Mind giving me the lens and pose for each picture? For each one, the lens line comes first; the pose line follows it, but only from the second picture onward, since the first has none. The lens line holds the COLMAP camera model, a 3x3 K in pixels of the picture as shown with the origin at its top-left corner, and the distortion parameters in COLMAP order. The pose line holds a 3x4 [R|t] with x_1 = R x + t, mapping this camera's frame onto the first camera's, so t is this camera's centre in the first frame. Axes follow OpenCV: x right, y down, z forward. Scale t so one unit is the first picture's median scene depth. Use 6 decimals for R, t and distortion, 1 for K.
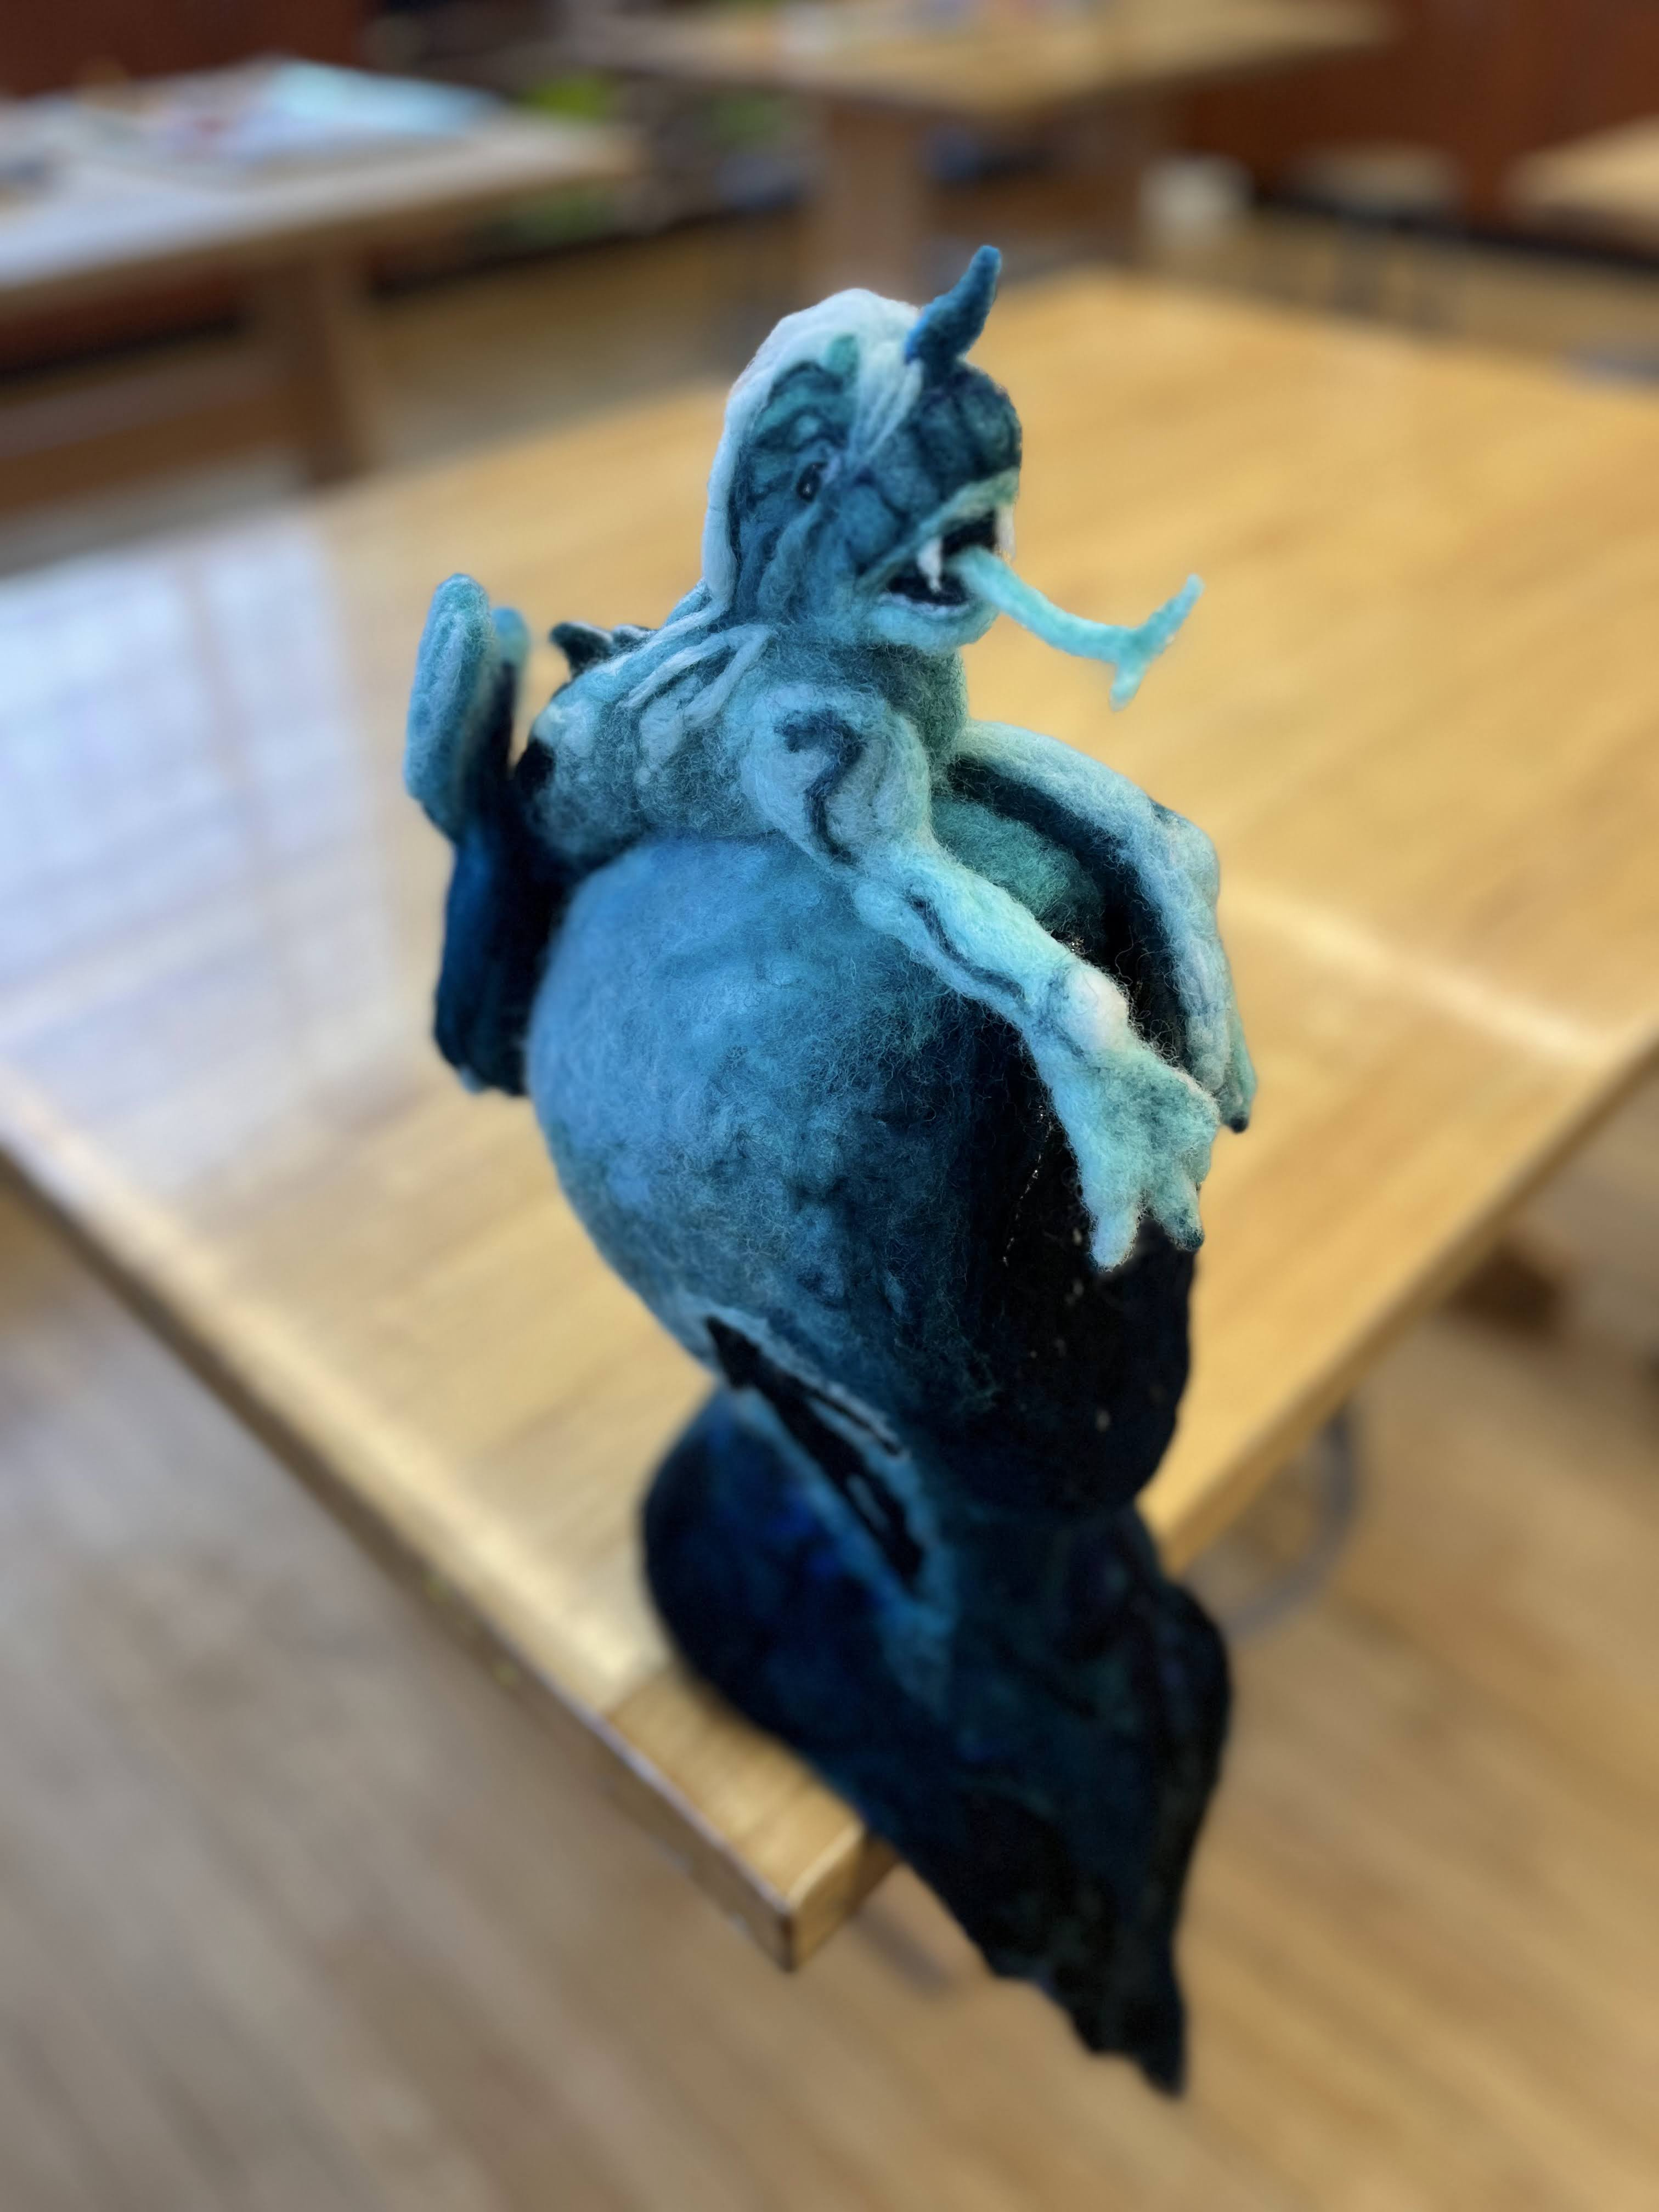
lens RADIAL K [[1665.6, 0, 829.5], [0, 1665.6, 1106.0], [0, 0, 1]] dist [0.098098, -0.143458]
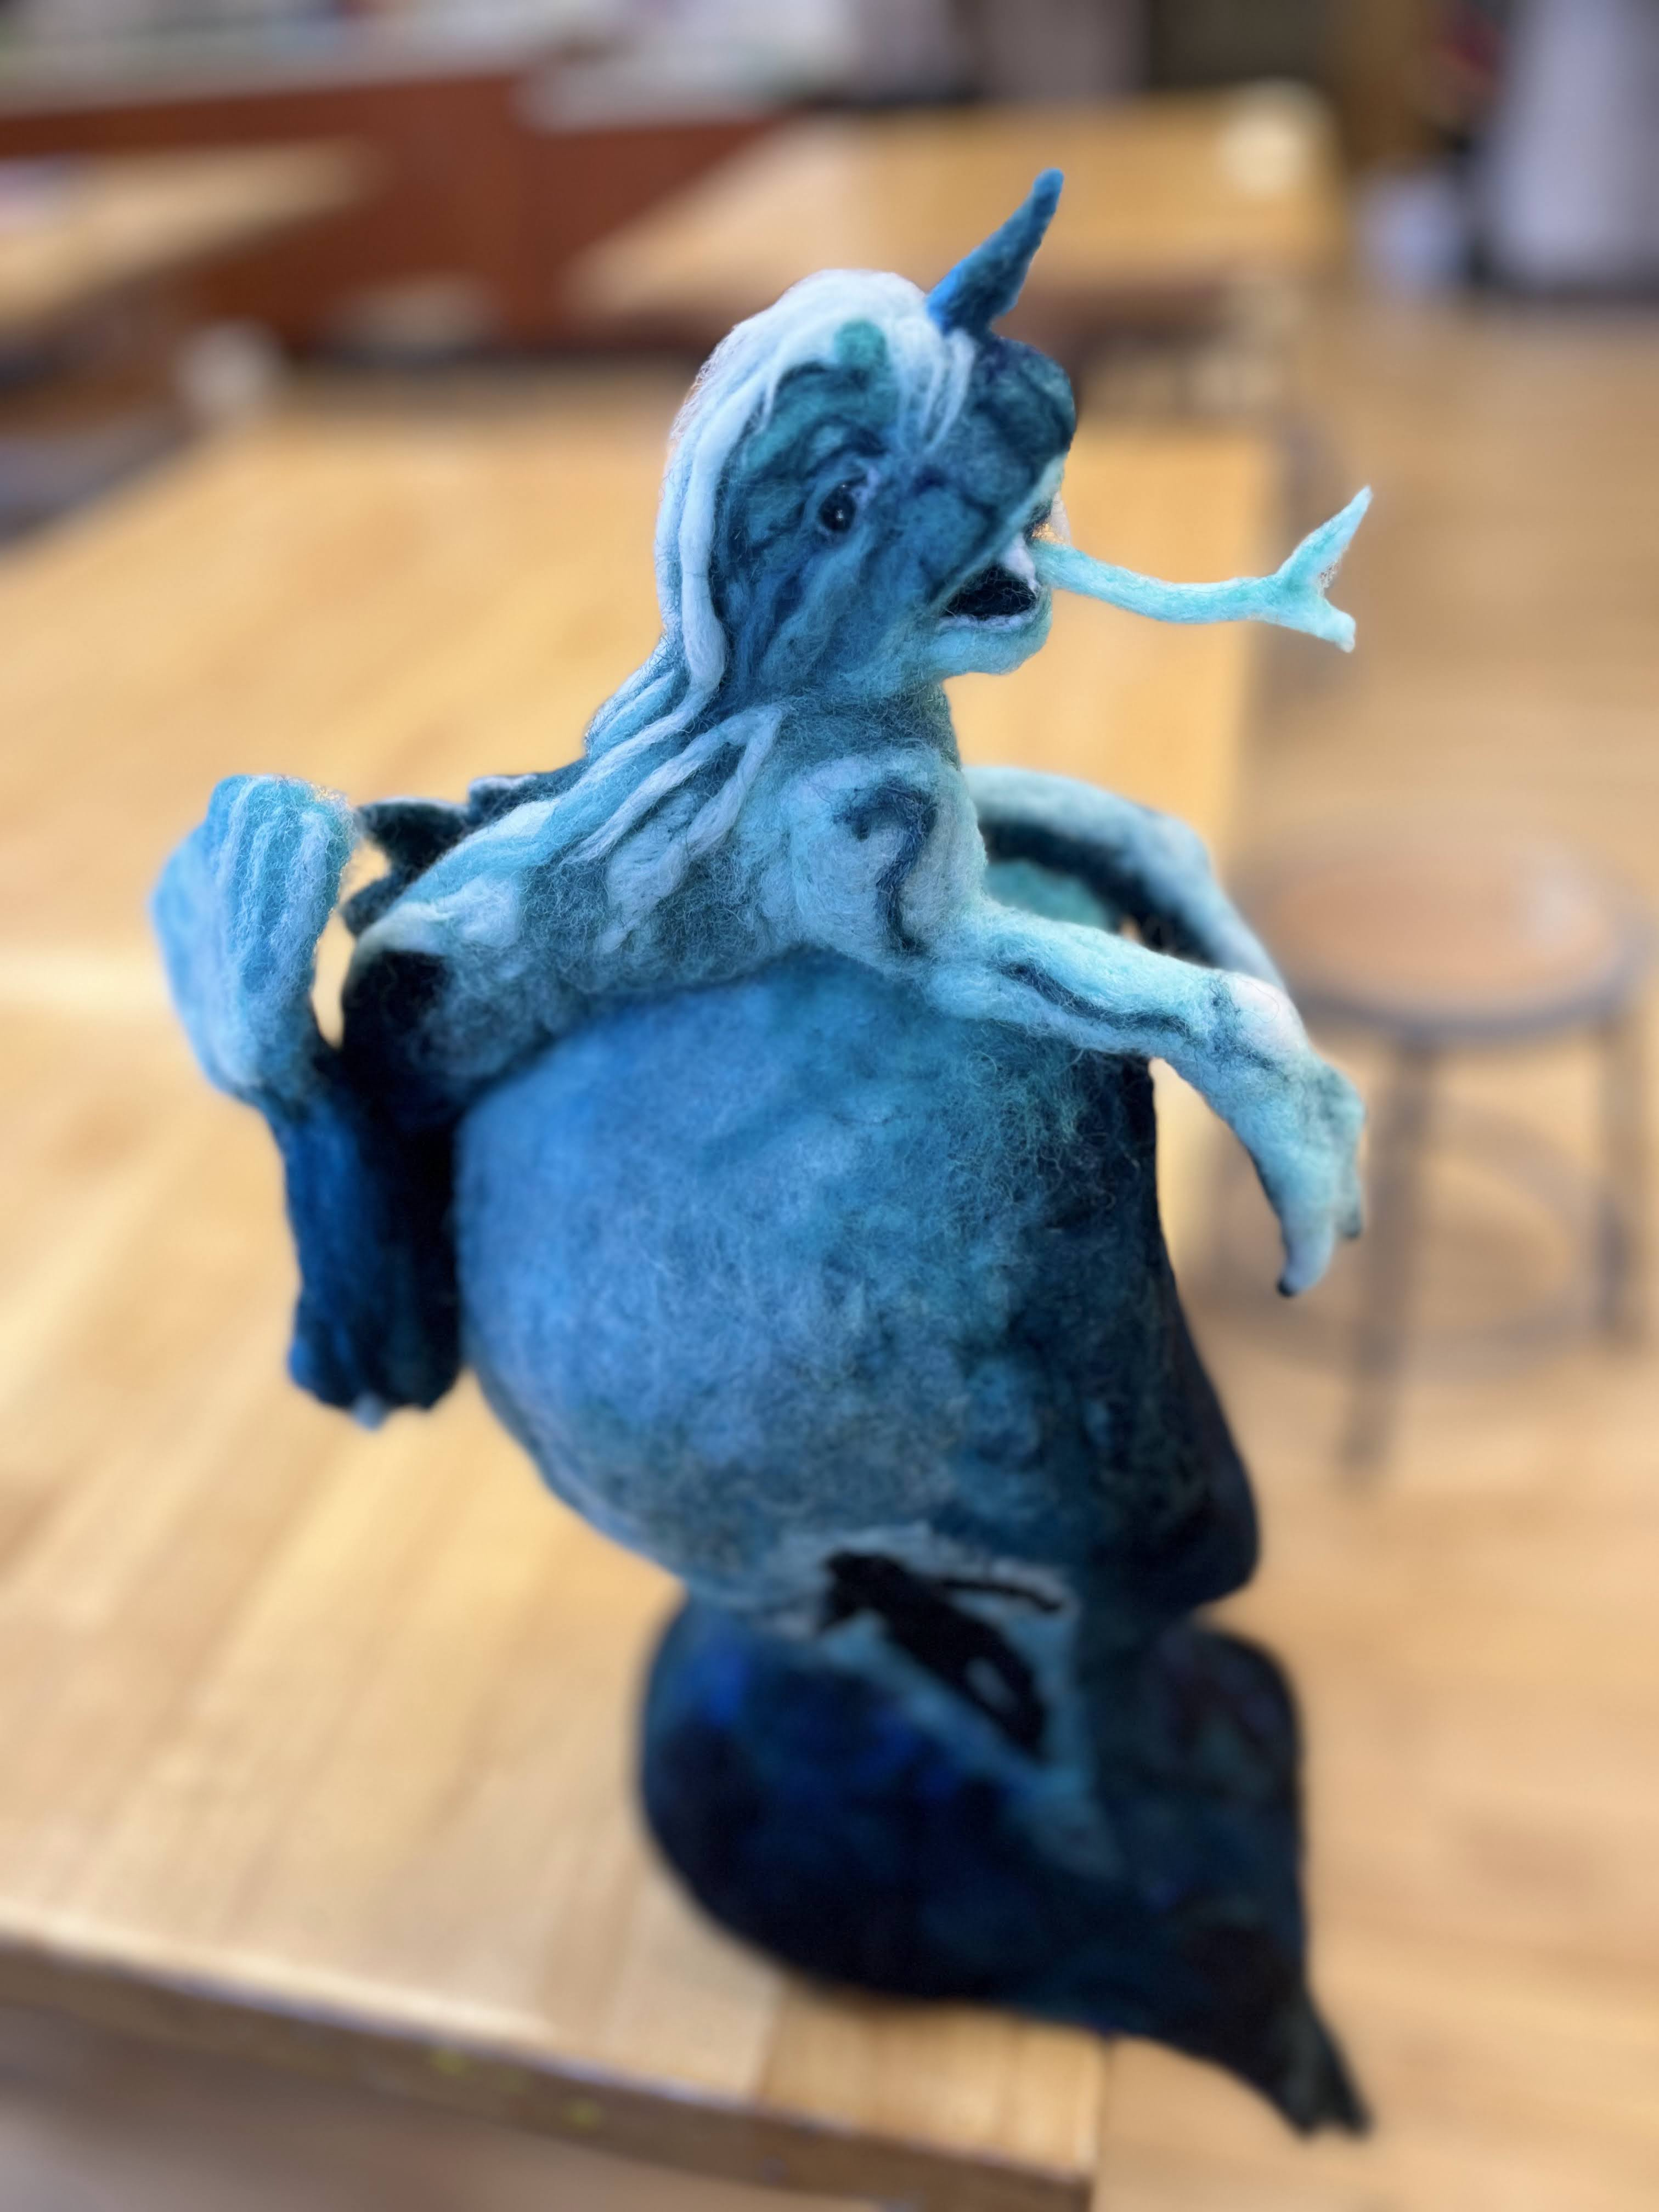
lens RADIAL K [[1665.6, 0, 829.5], [0, 1665.6, 1106.0], [0, 0, 1]] dist [0.098098, -0.143458]
pose [[0.864152, -0.336002, 0.374624, -0.364318], [0.364636, 0.931131, -0.005976, -0.085927], [-0.346816, 0.141765, 0.927158, 0.252593]]
